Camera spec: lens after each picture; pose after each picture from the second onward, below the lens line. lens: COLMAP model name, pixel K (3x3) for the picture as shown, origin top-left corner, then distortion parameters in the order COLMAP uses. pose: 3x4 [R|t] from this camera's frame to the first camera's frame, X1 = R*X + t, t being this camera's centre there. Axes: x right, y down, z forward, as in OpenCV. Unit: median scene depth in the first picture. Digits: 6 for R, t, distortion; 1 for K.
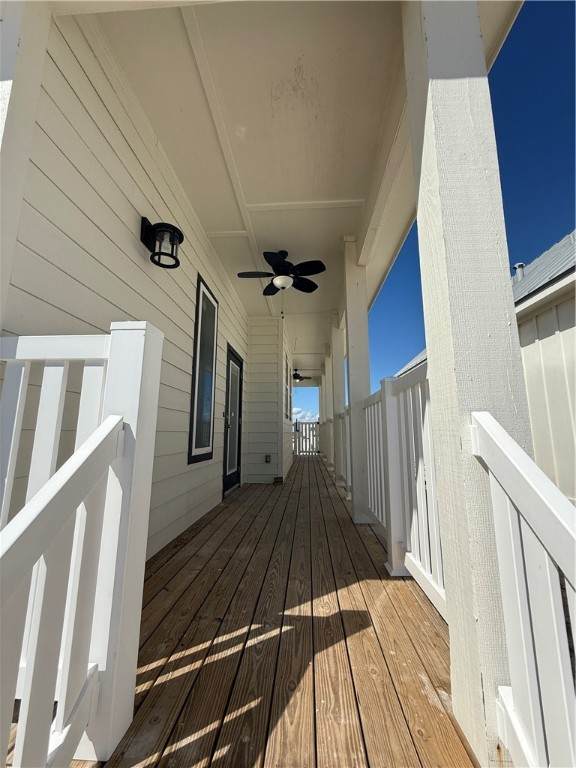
lens RADIAL K [[308.6, 0, 288.3], [0, 308.6, 382.3], [0, 0, 1]] dist [0.002346, 0.000096]
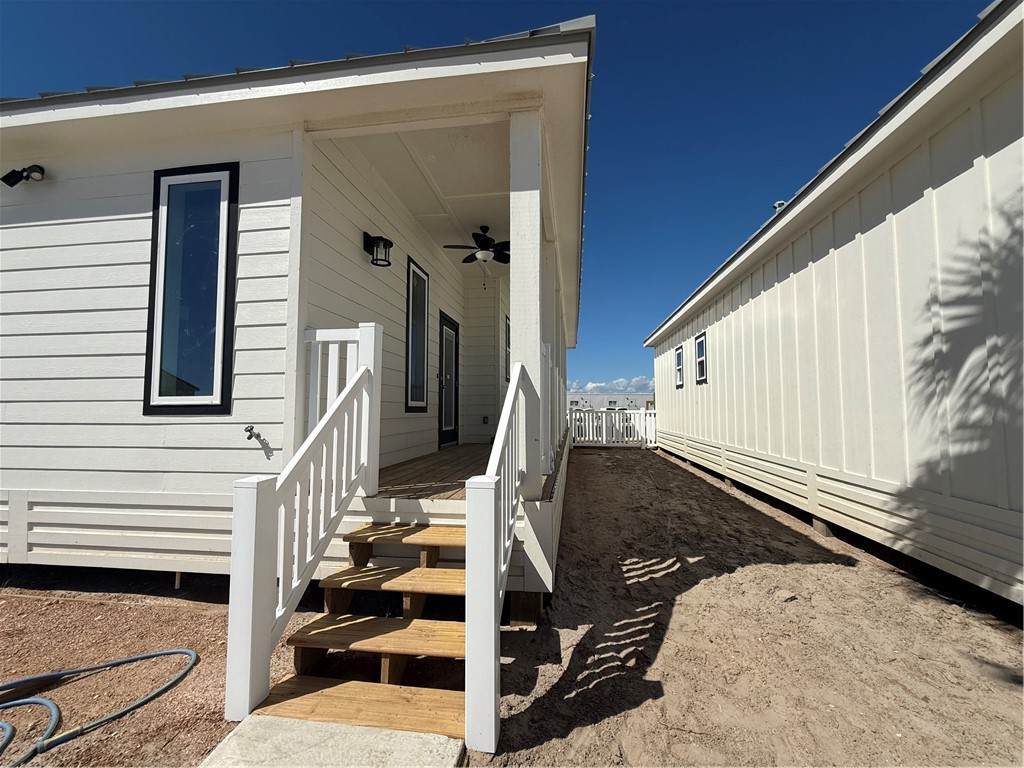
lens RADIAL K [[411.4, 0, 512.0], [0, 411.4, 385.4], [0, 0, 1]] dist [0.002346, 0.000096]
pose [[0.996361, -0.006097, -0.085012, 0.255274], [0.014825, 0.994631, 0.102419, -0.014222], [0.083931, -0.103306, 0.991102, -0.629275]]
